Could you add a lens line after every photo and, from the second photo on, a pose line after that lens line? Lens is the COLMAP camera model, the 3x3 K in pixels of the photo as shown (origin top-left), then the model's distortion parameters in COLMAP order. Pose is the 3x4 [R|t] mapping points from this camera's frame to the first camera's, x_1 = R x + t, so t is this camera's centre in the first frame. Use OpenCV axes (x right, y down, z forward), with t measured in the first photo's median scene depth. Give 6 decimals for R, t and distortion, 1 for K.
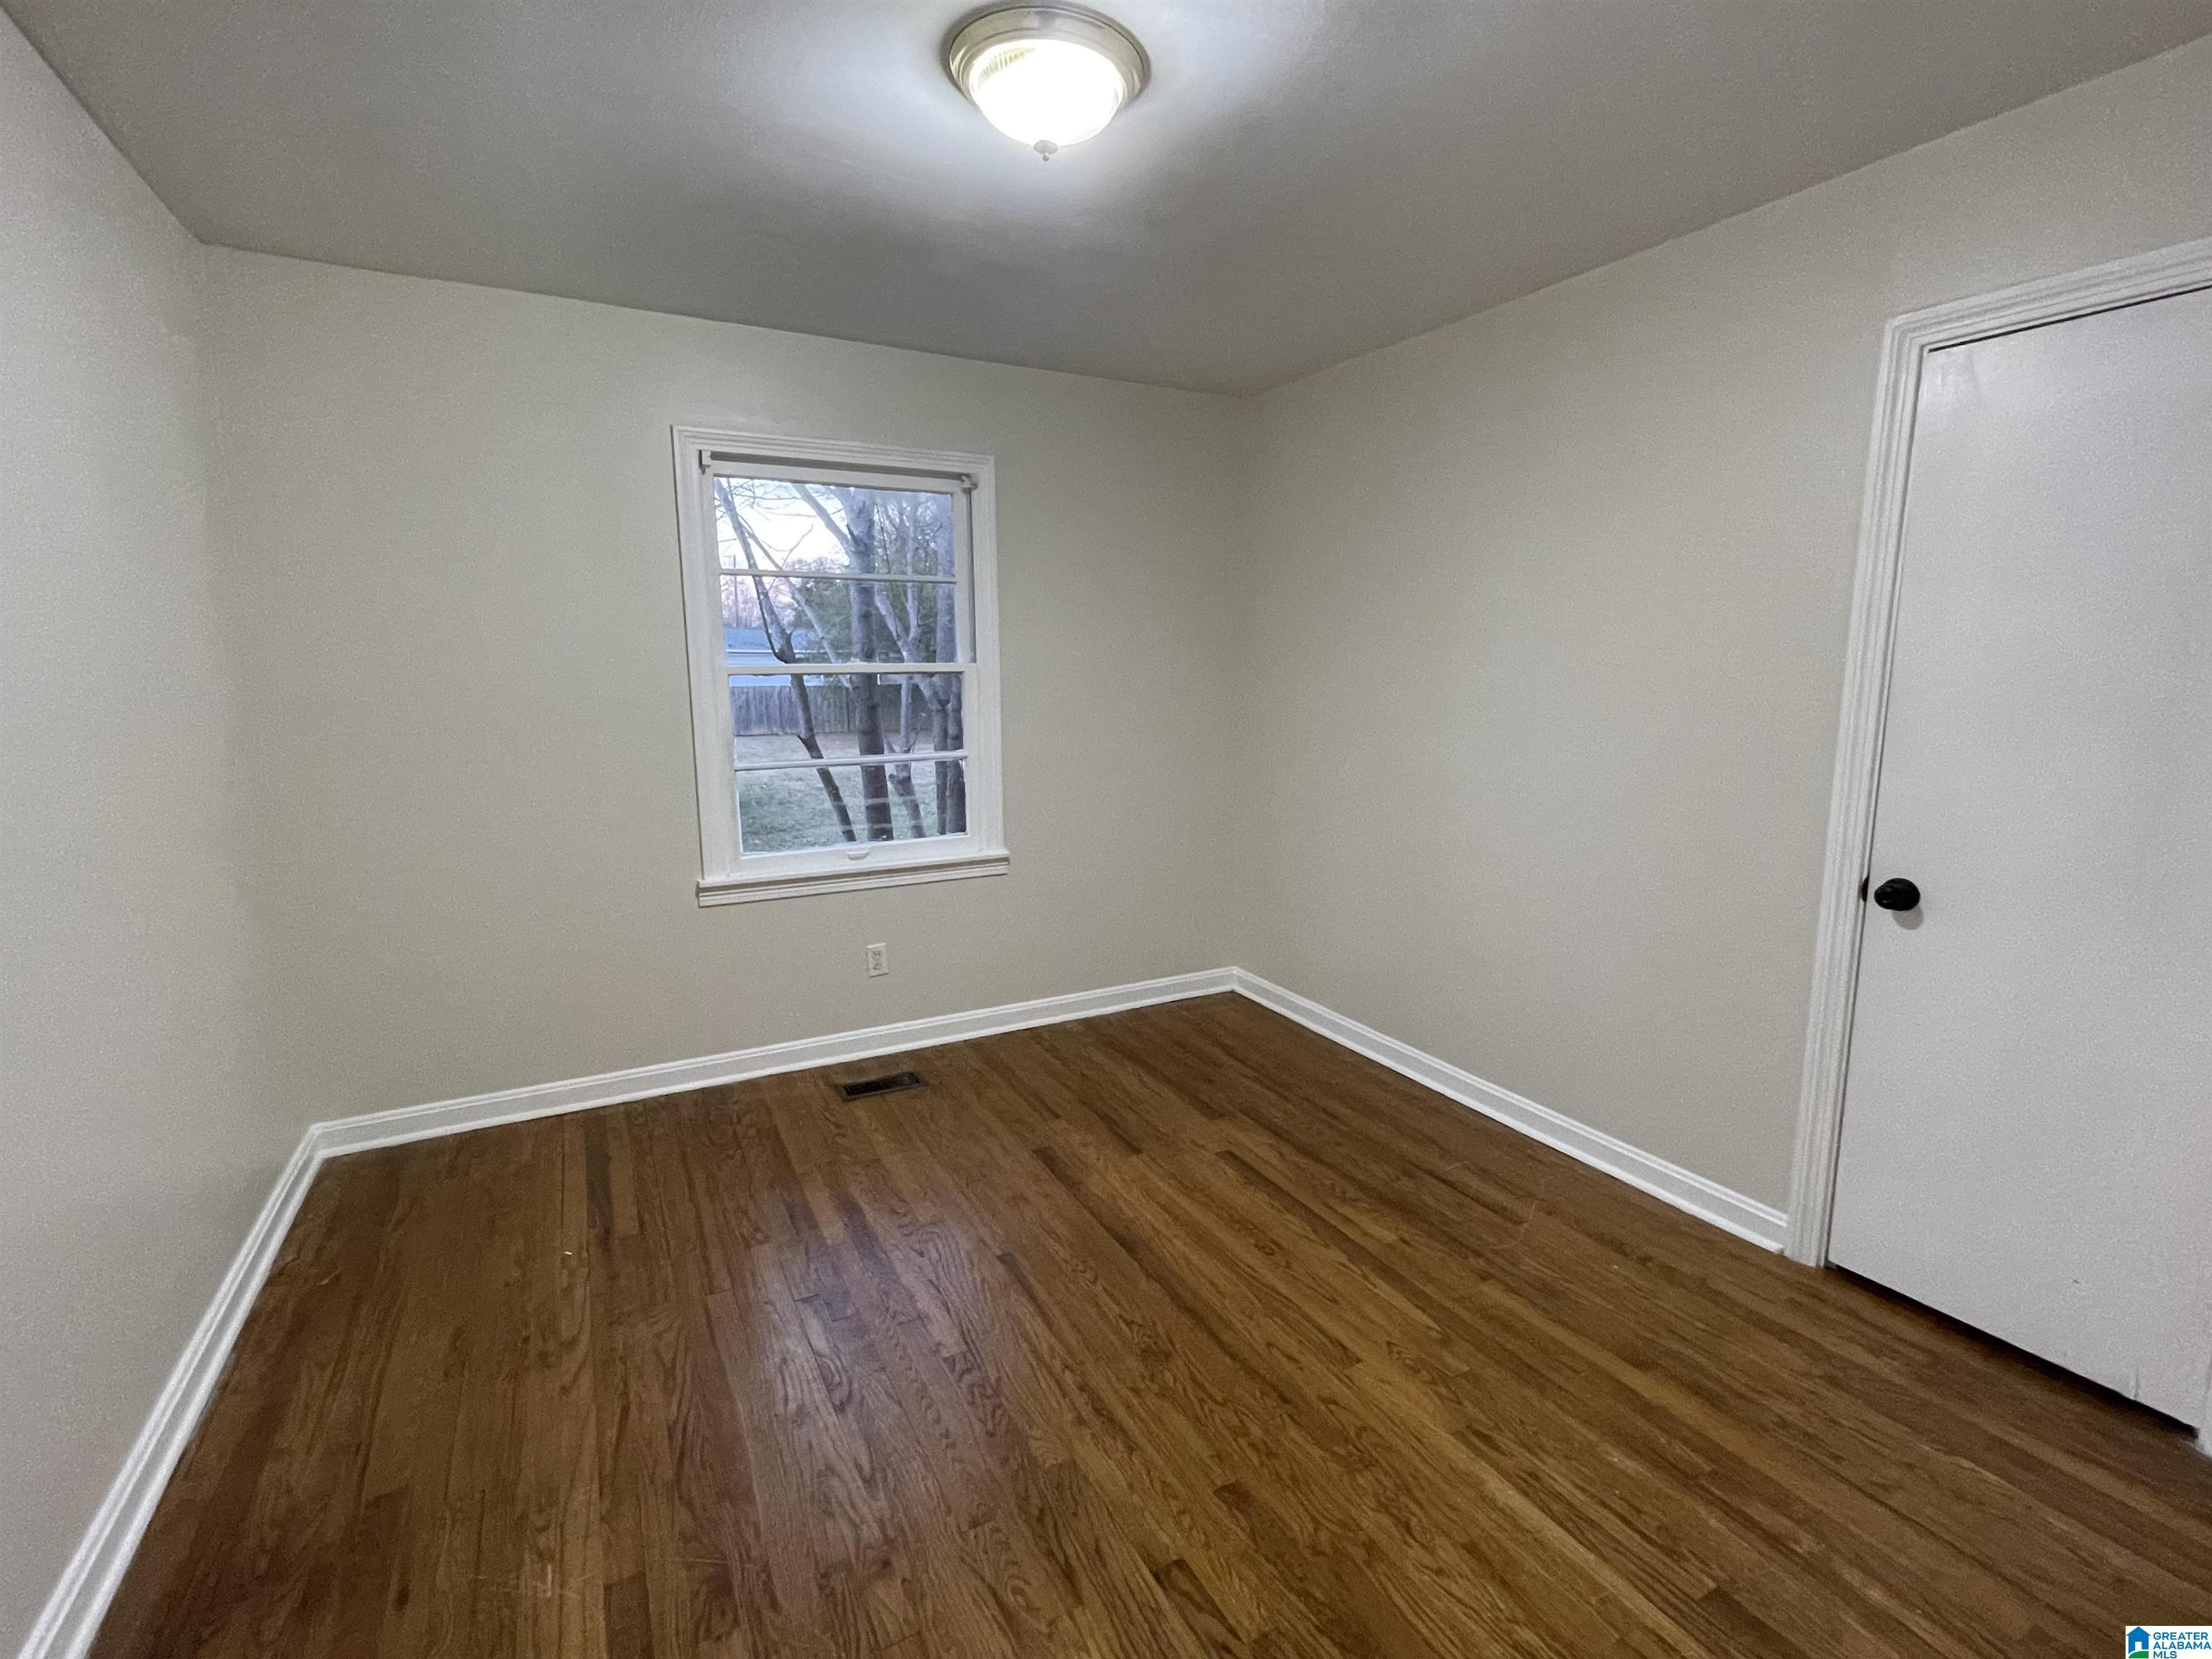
lens RADIAL K [[1008.4, 0, 1111.6], [0, 1008.4, 819.0], [0, 0, 1]] dist [0.000584, 0.000397]
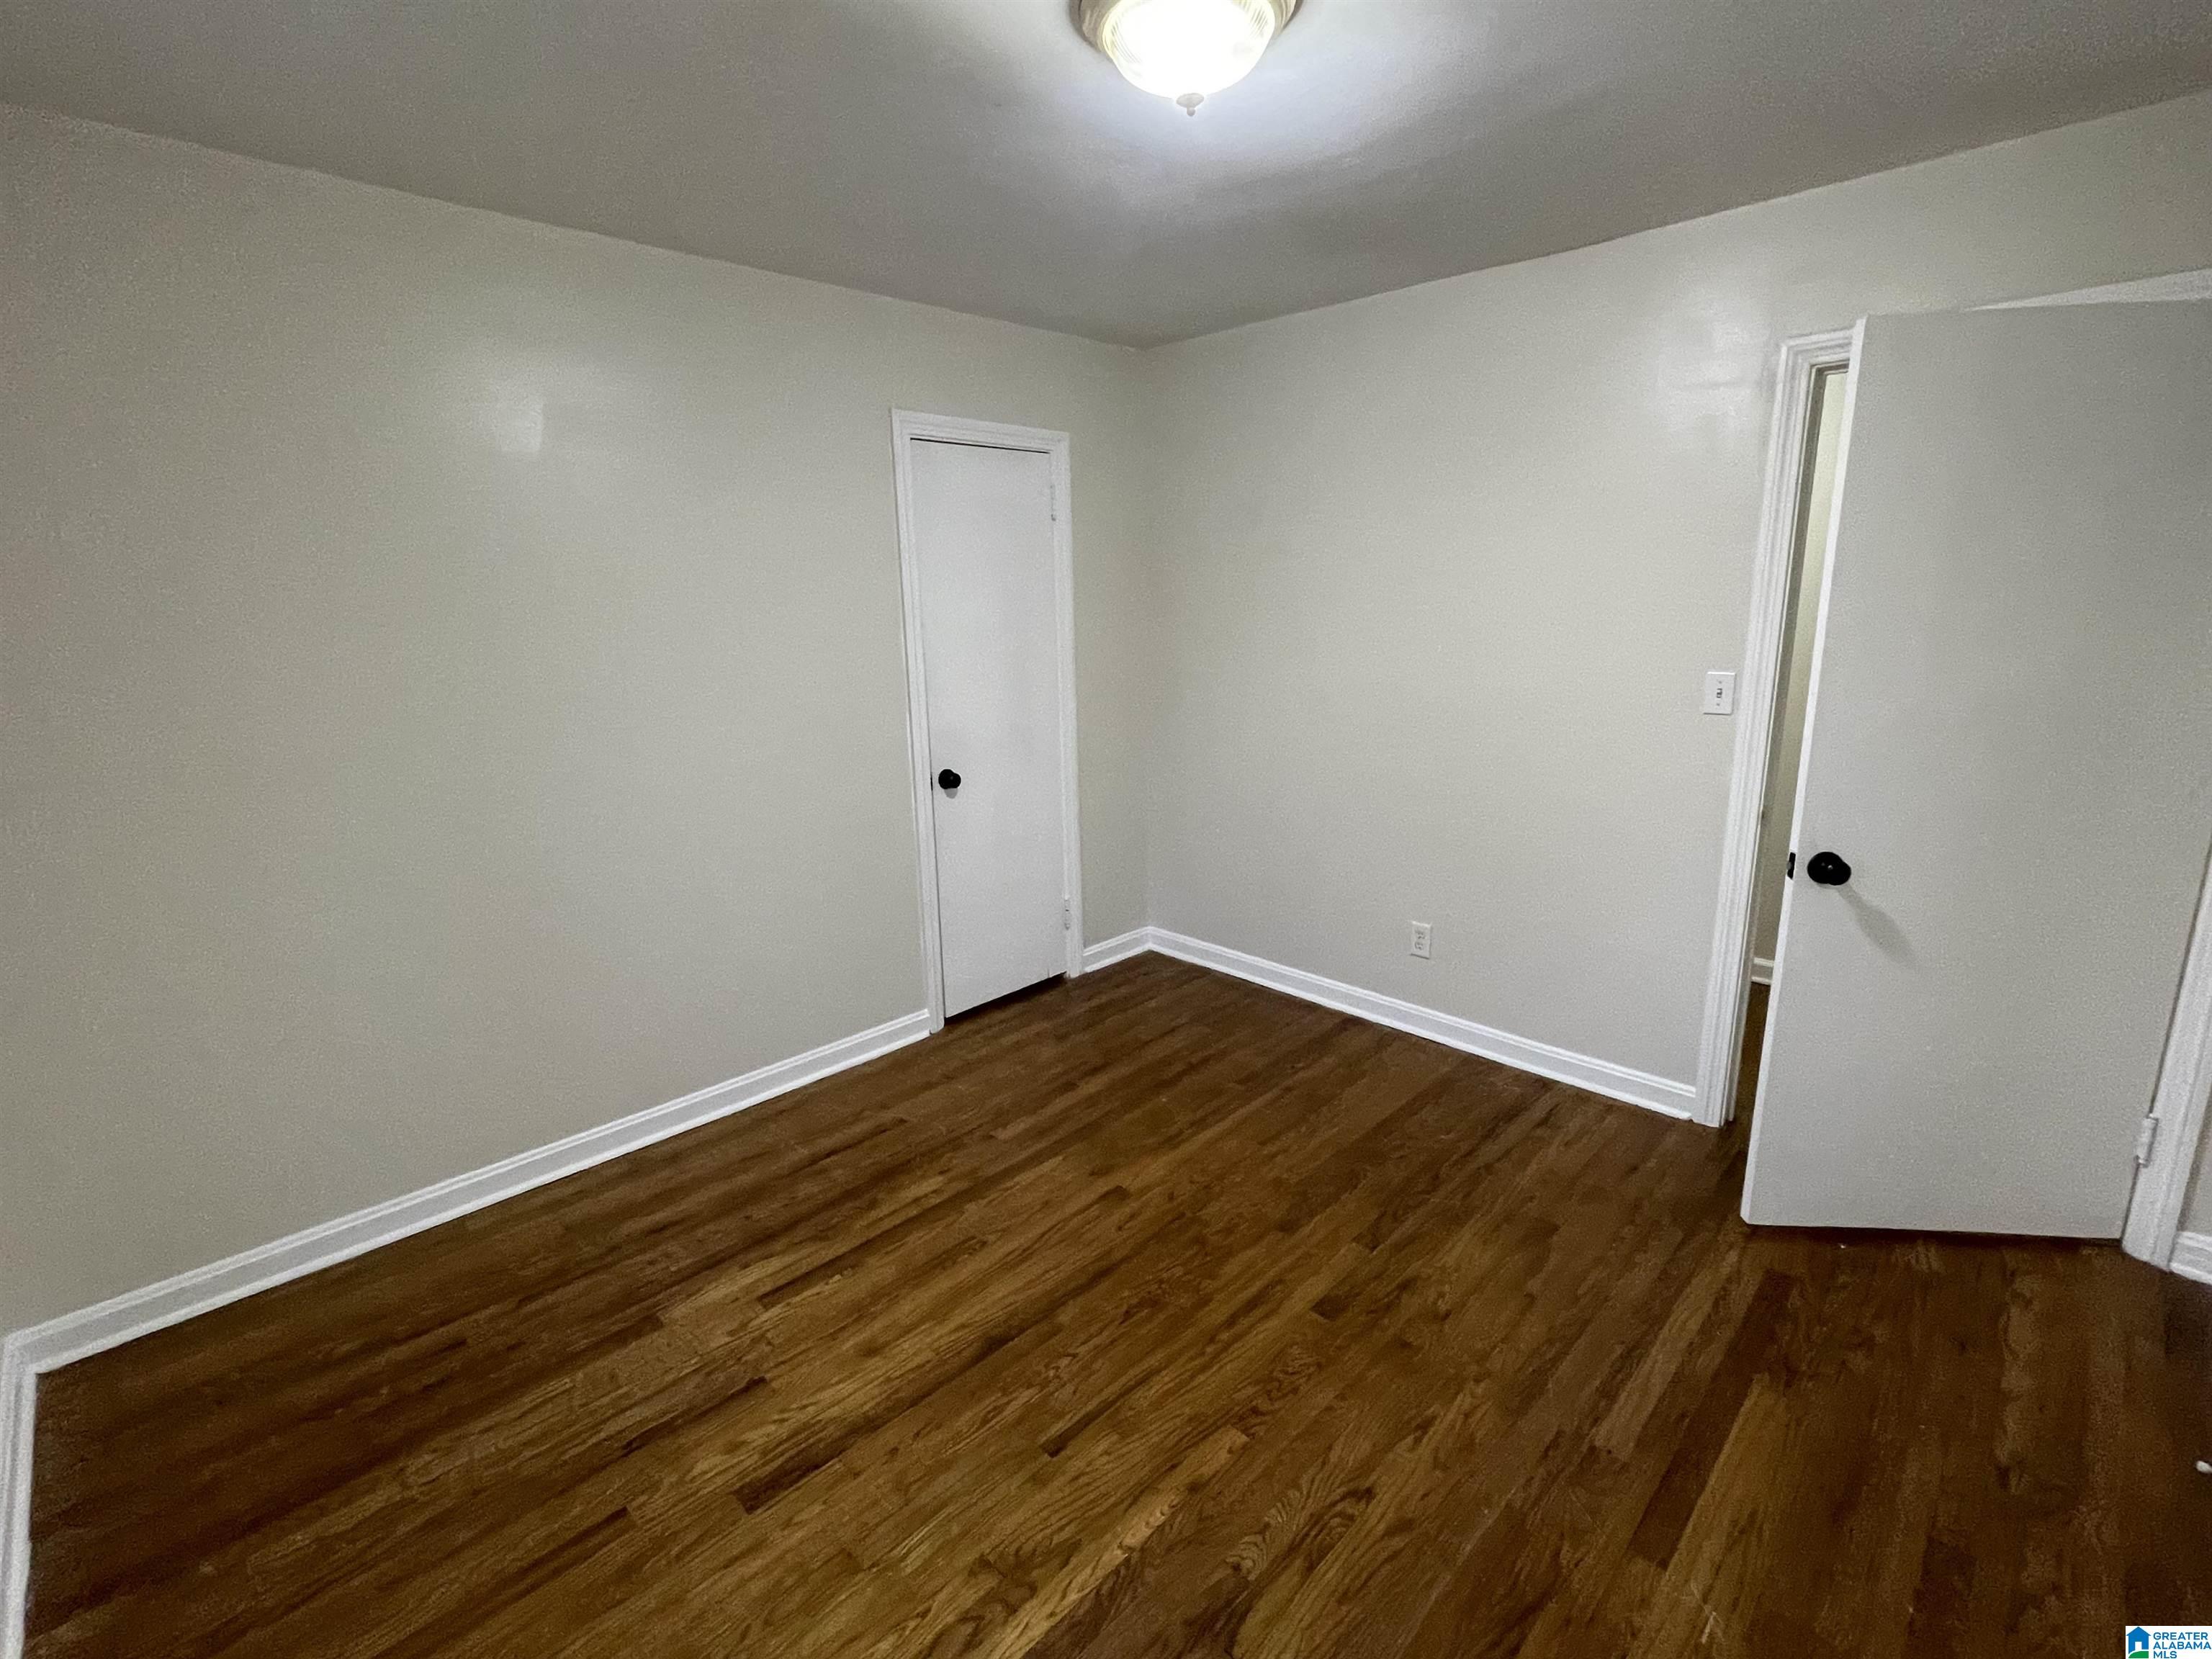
lens RADIAL K [[1008.4, 0, 1111.6], [0, 1008.4, 819.0], [0, 0, 1]] dist [0.000584, 0.000397]
pose [[-0.291568, -0.203028, 0.934755, -0.773761], [0.162098, 0.952595, 0.257464, -0.220558], [-0.942715, 0.226590, -0.244836, 1.089183]]
